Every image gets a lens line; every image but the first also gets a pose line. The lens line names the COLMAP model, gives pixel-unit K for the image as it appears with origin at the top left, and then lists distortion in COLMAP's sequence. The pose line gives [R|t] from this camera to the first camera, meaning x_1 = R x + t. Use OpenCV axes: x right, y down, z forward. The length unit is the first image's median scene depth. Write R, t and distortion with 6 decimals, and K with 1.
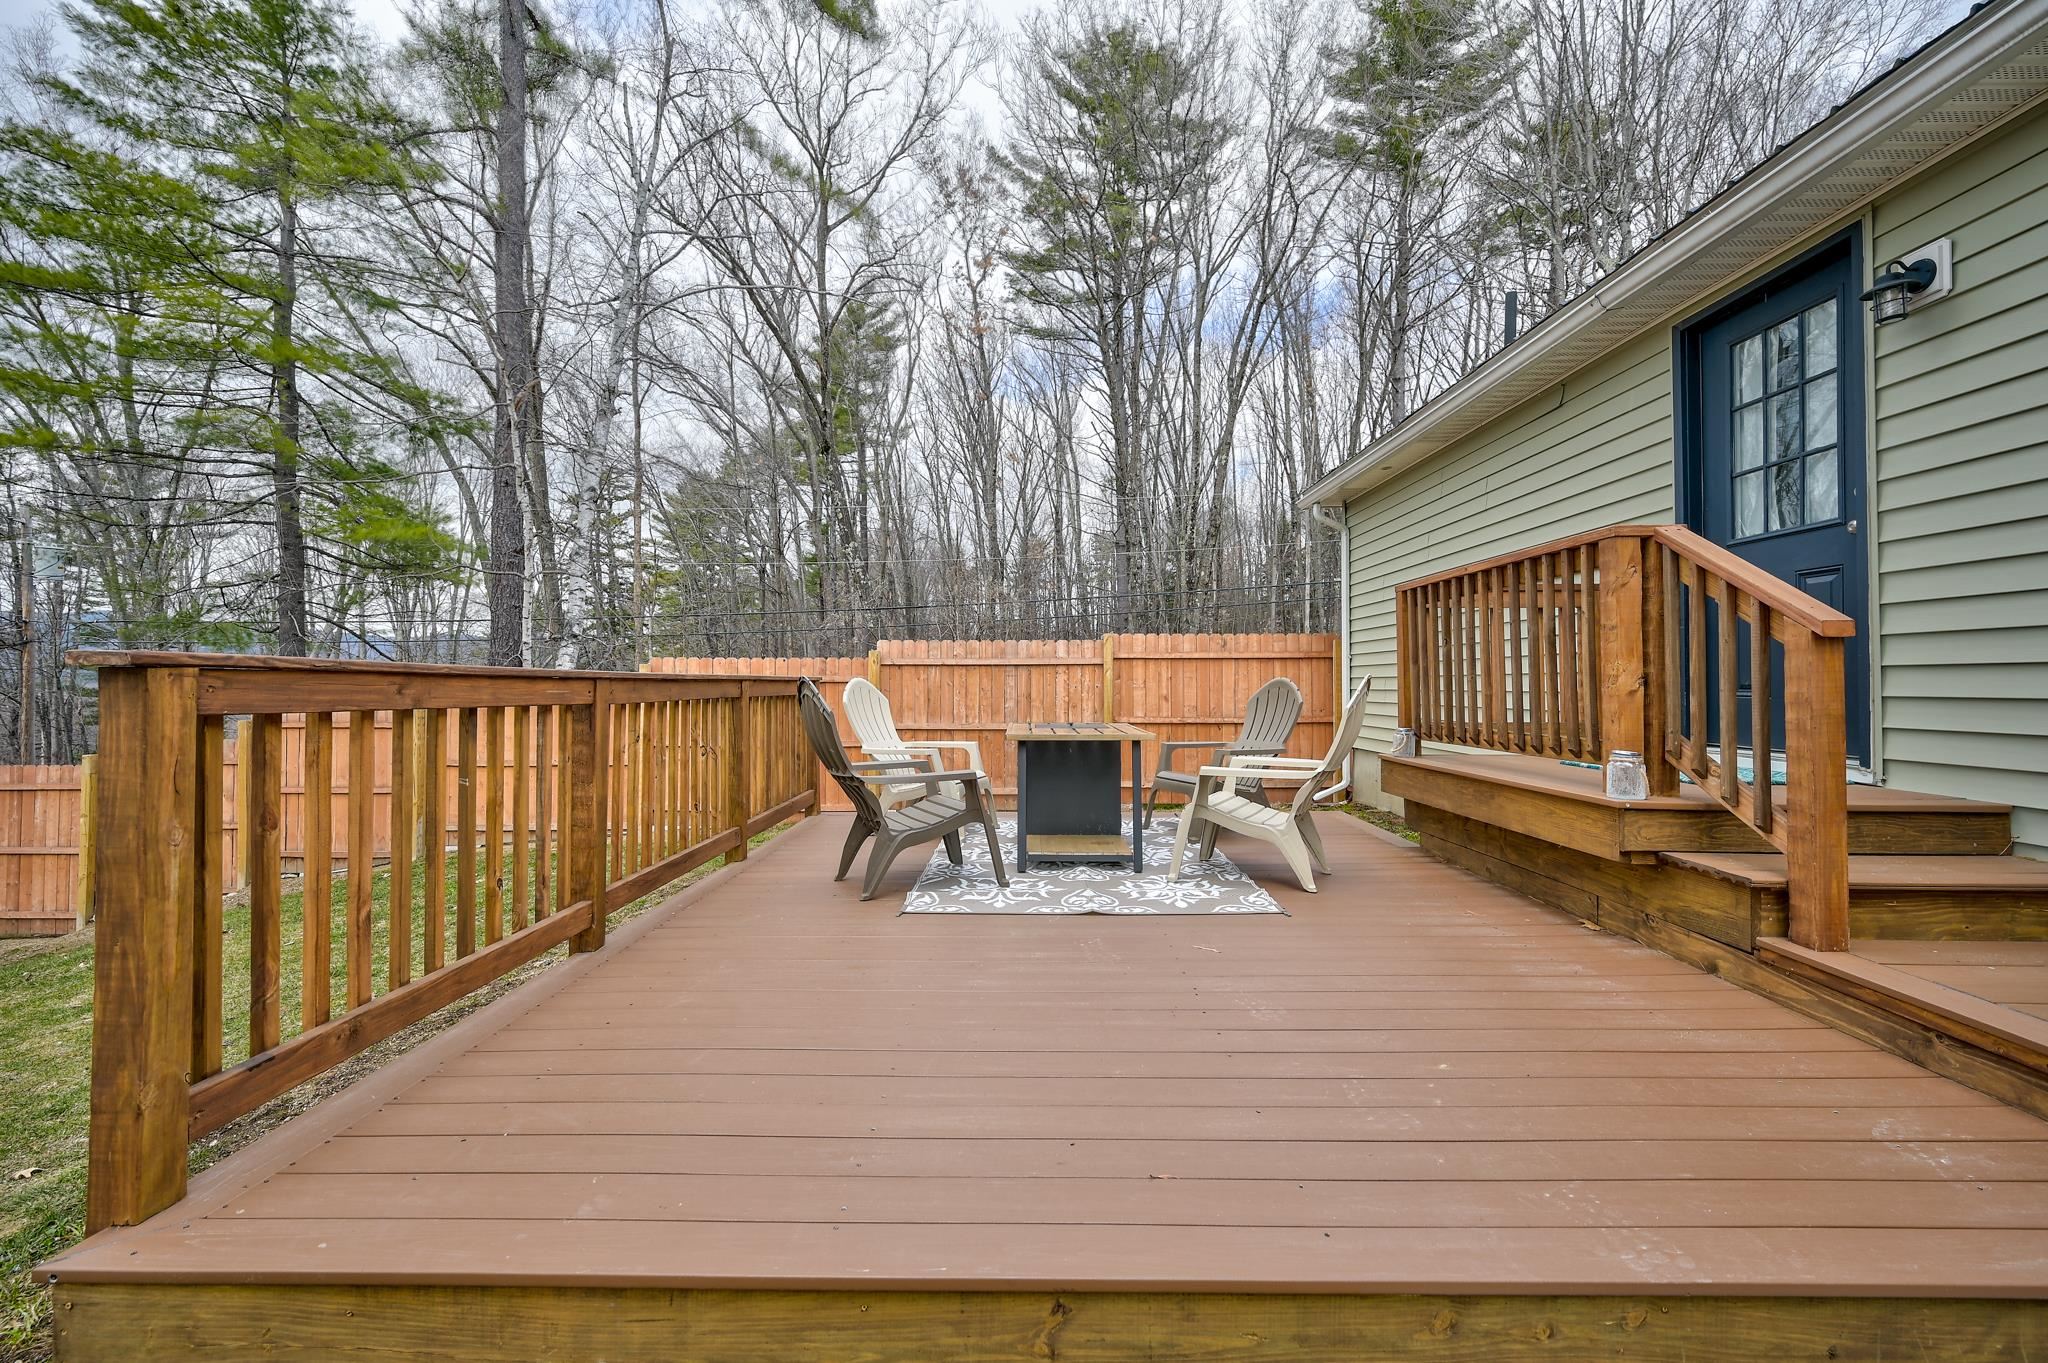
lens RADIAL K [[866.7, 0, 1024.3], [0, 866.7, 670.8], [0, 0, 1]] dist [-0.000421, -0.000046]
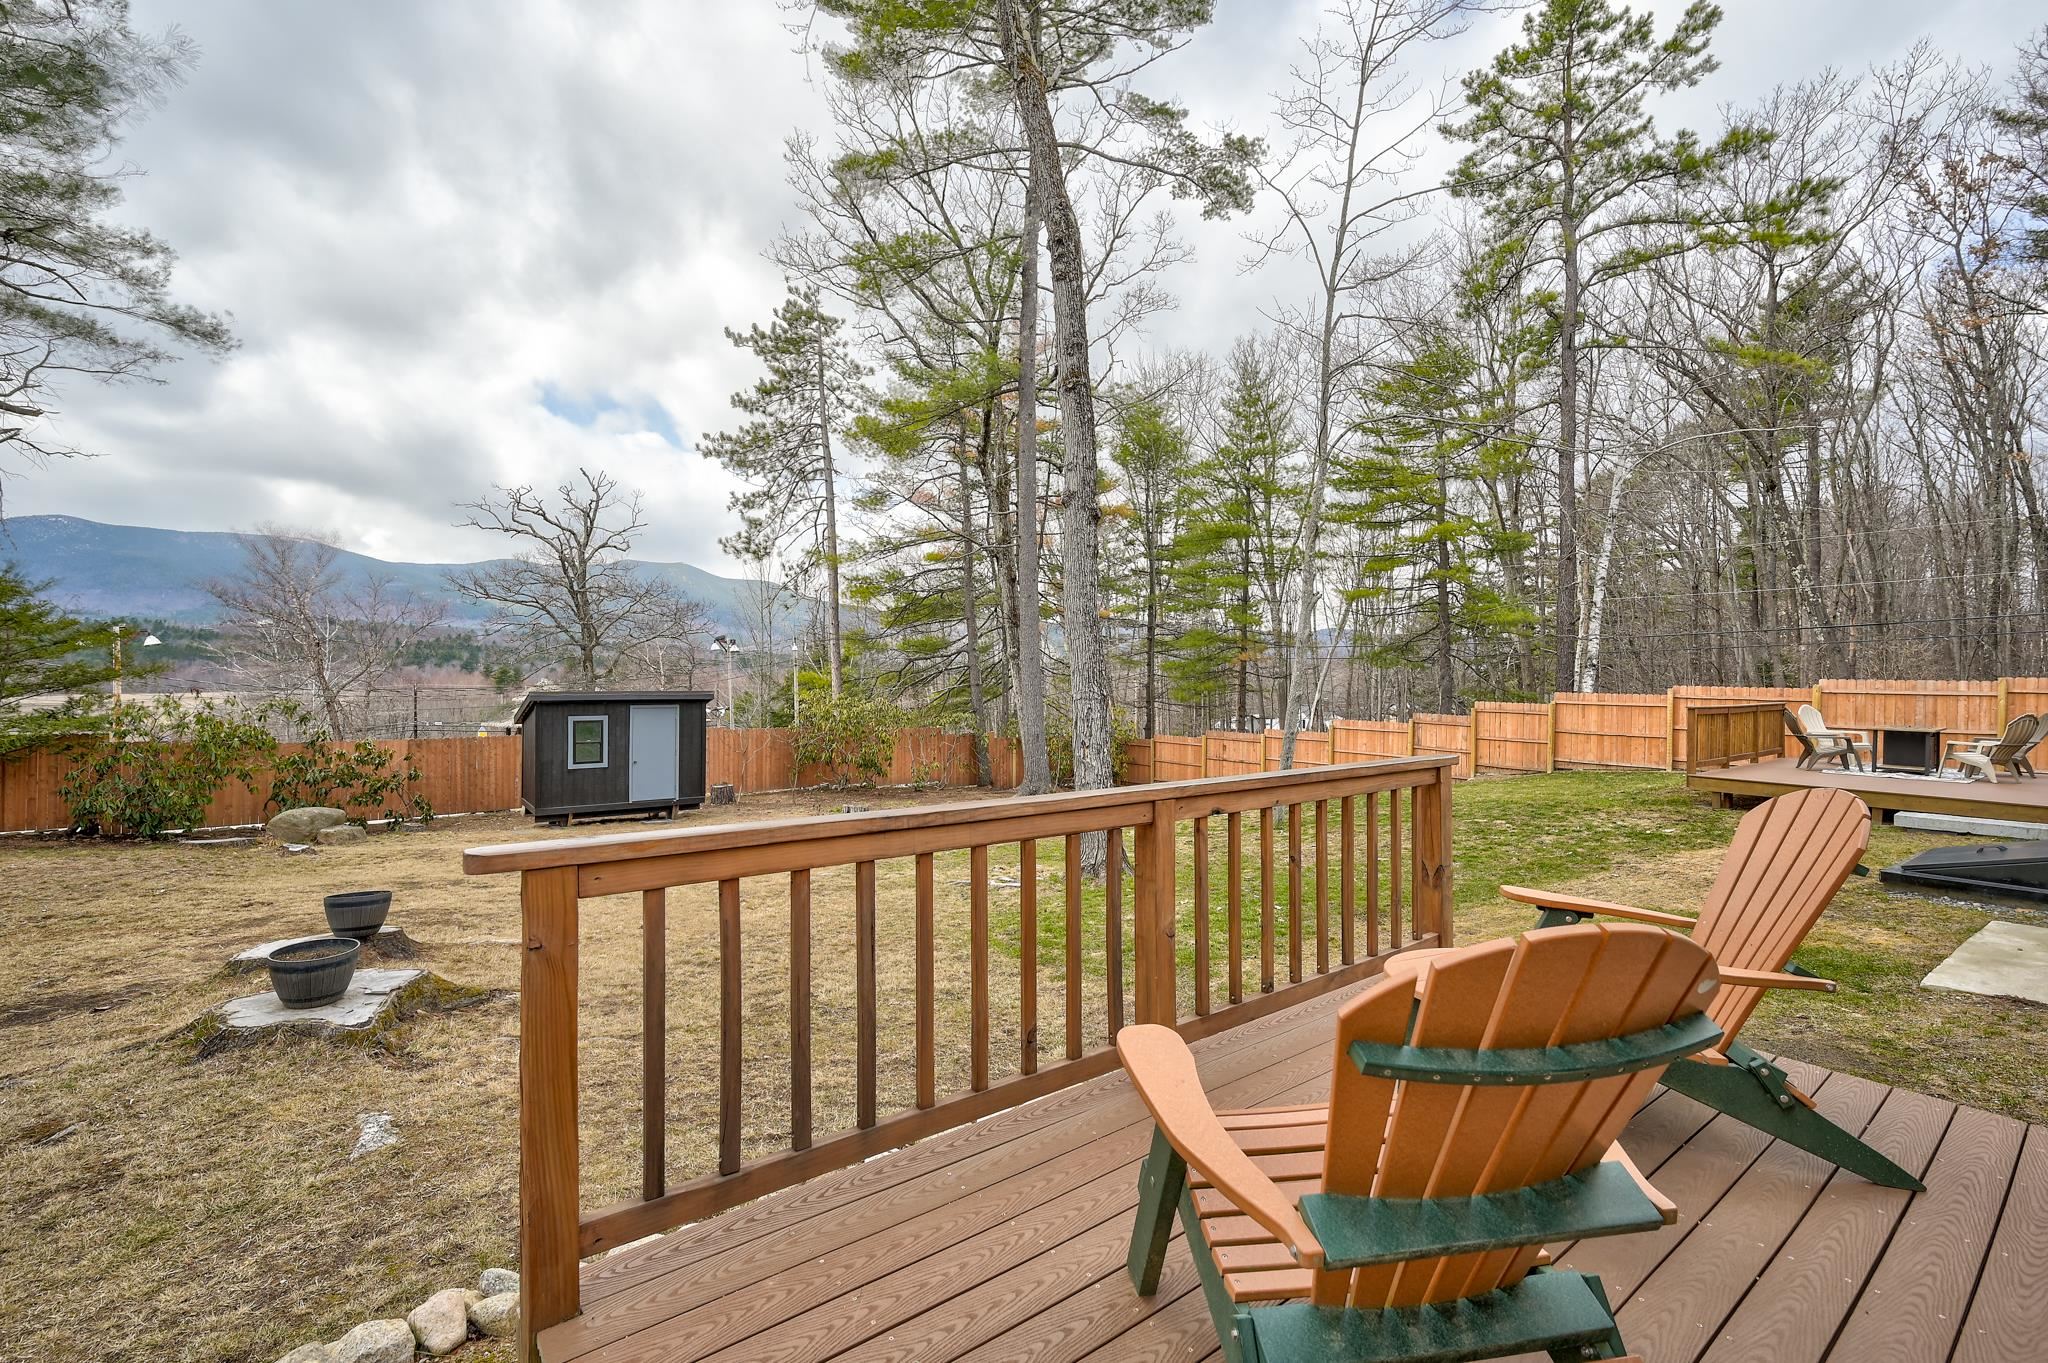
lens RADIAL K [[866.7, 0, 1024.3], [0, 866.7, 670.8], [0, 0, 1]] dist [-0.000421, -0.000046]
pose [[0.601998, 0.004428, -0.798486, 0.328747], [0.003191, 0.999963, 0.007951, -0.084240], [0.798492, -0.007334, 0.601961, -1.694110]]
